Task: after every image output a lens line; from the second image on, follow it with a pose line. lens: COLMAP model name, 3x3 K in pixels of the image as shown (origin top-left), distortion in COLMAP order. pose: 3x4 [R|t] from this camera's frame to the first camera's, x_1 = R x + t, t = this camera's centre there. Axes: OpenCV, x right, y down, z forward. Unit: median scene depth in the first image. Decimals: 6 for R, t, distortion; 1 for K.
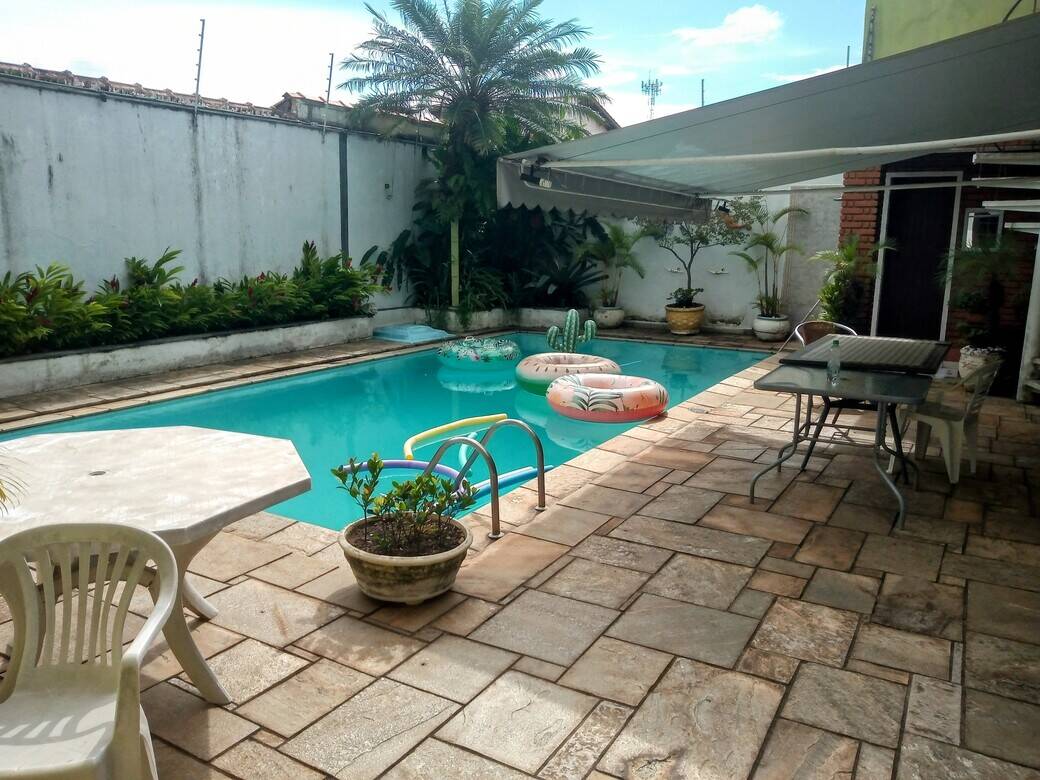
lens RADIAL K [[796.8, 0, 520.0], [0, 796.8, 390.0], [0, 0, 1]] dist [0.016081, -0.055649]
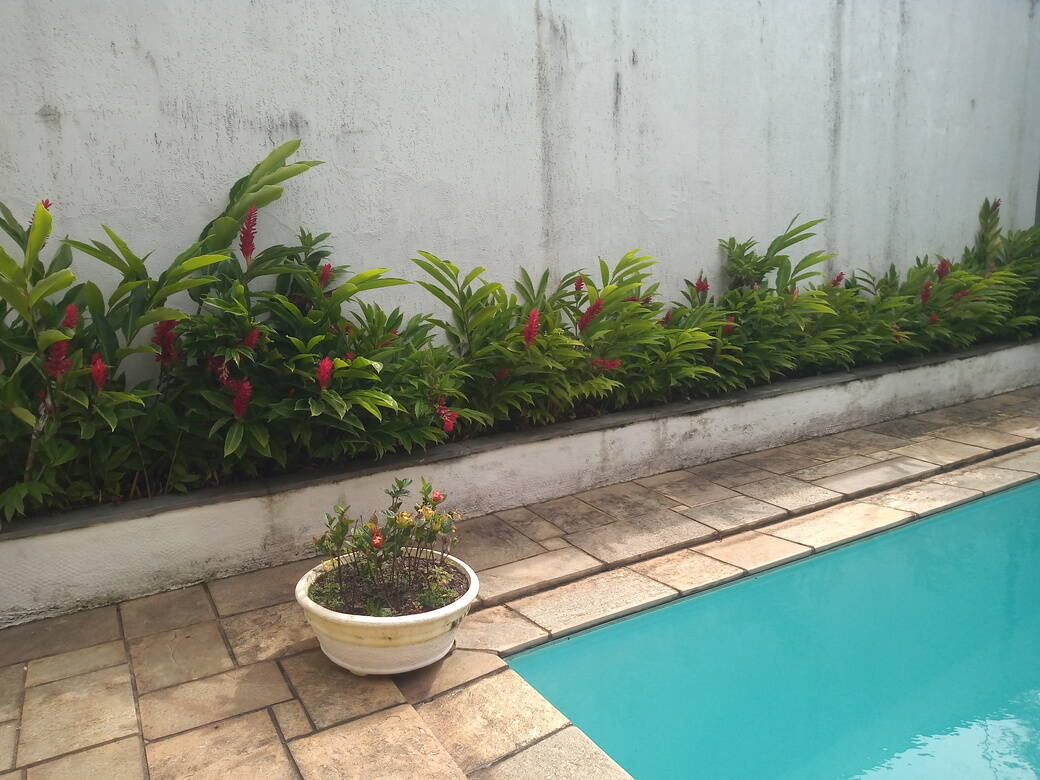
lens RADIAL K [[796.8, 0, 520.0], [0, 796.8, 390.0], [0, 0, 1]] dist [0.016081, -0.055649]
pose [[0.858637, 0.051905, -0.509949, -0.304084], [-0.041991, 0.998639, 0.030942, -0.067049], [0.510861, -0.005154, 0.859648, 0.417968]]
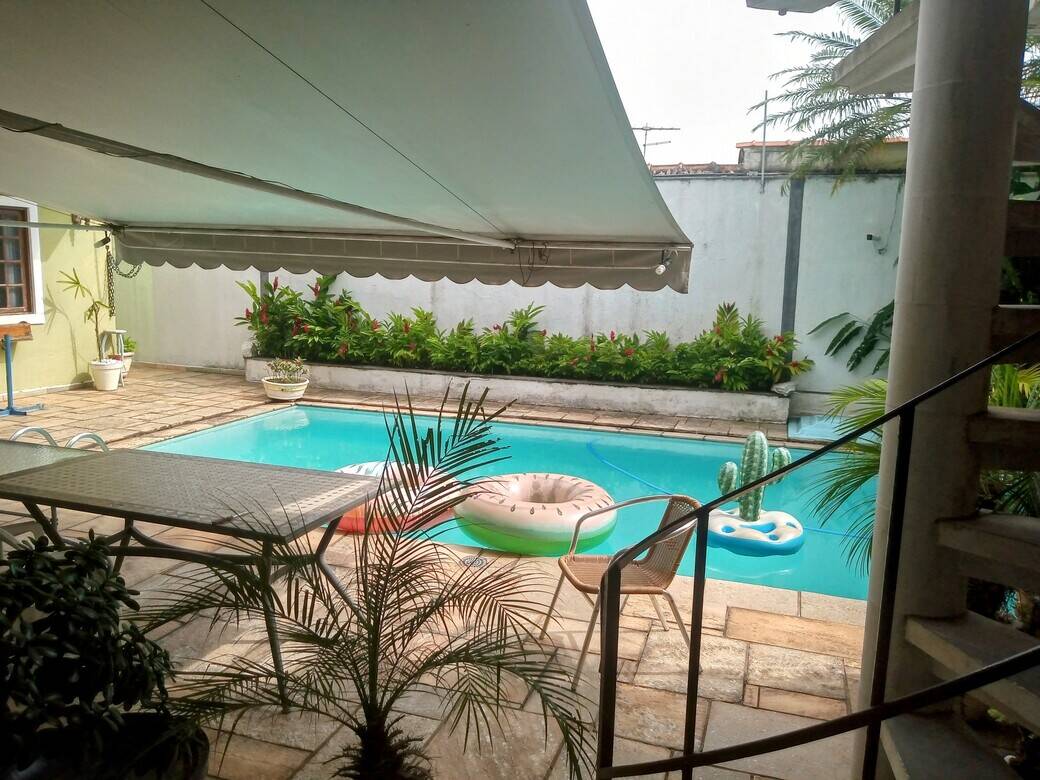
lens RADIAL K [[796.8, 0, 520.0], [0, 796.8, 390.0], [0, 0, 1]] dist [0.016081, -0.055649]
pose [[0.213776, 0.125888, -0.968737, 0.676761], [-0.214337, 0.973542, 0.079214, -0.132720], [0.953079, 0.190702, 0.235102, 0.691989]]
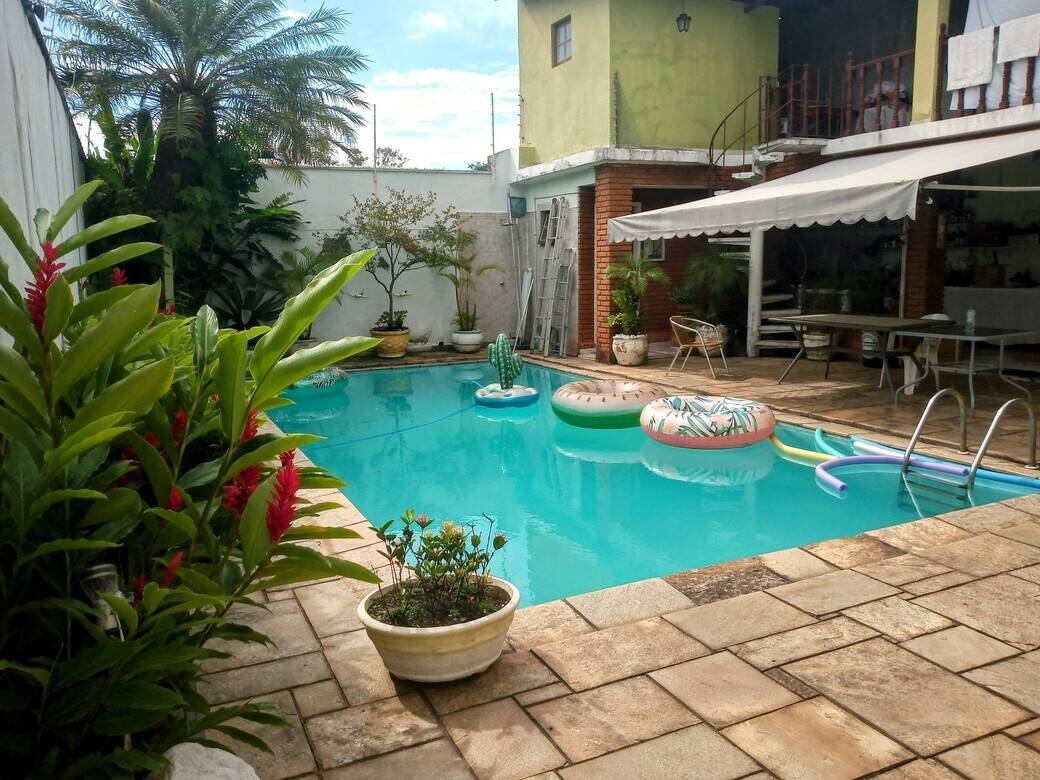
lens RADIAL K [[796.8, 0, 520.0], [0, 796.8, 390.0], [0, 0, 1]] dist [0.016081, -0.055649]
pose [[0.569684, -0.157508, 0.806630, -0.754295], [0.189097, 0.980252, 0.057861, -0.083609], [-0.799814, 0.119568, 0.588218, 0.415462]]
